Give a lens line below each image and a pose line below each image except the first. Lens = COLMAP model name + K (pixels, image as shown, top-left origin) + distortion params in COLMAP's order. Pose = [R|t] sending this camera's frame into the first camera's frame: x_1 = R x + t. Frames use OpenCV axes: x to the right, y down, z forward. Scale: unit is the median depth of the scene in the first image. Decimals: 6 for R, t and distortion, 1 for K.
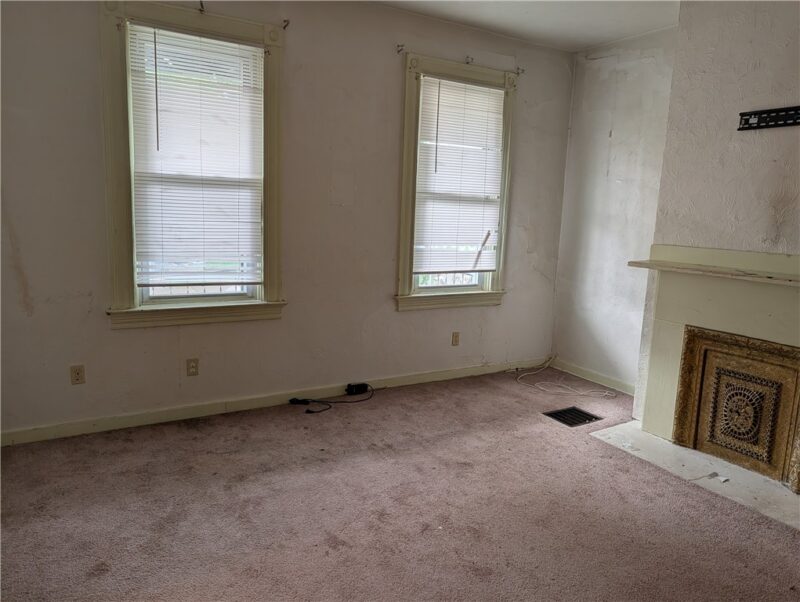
lens RADIAL K [[582.2, 0, 400.0], [0, 582.2, 301.0], [0, 0, 1]] dist [0.068783, -0.051699]
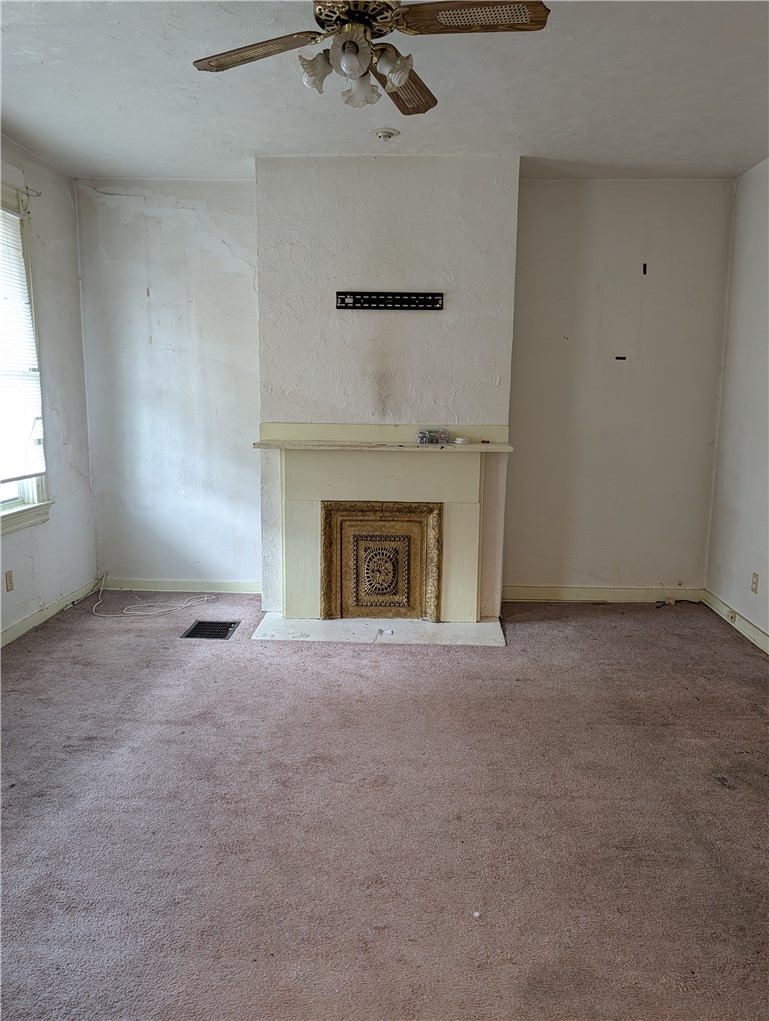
lens RADIAL K [[743.1, 0, 385.2], [0, 743.1, 524.3], [0, 0, 1]] dist [0.068783, -0.051699]
pose [[0.552932, -0.180793, 0.813376, -0.505818], [0.144301, 0.982203, 0.120223, -0.058365], [-0.820636, 0.050896, 0.569180, 0.194111]]
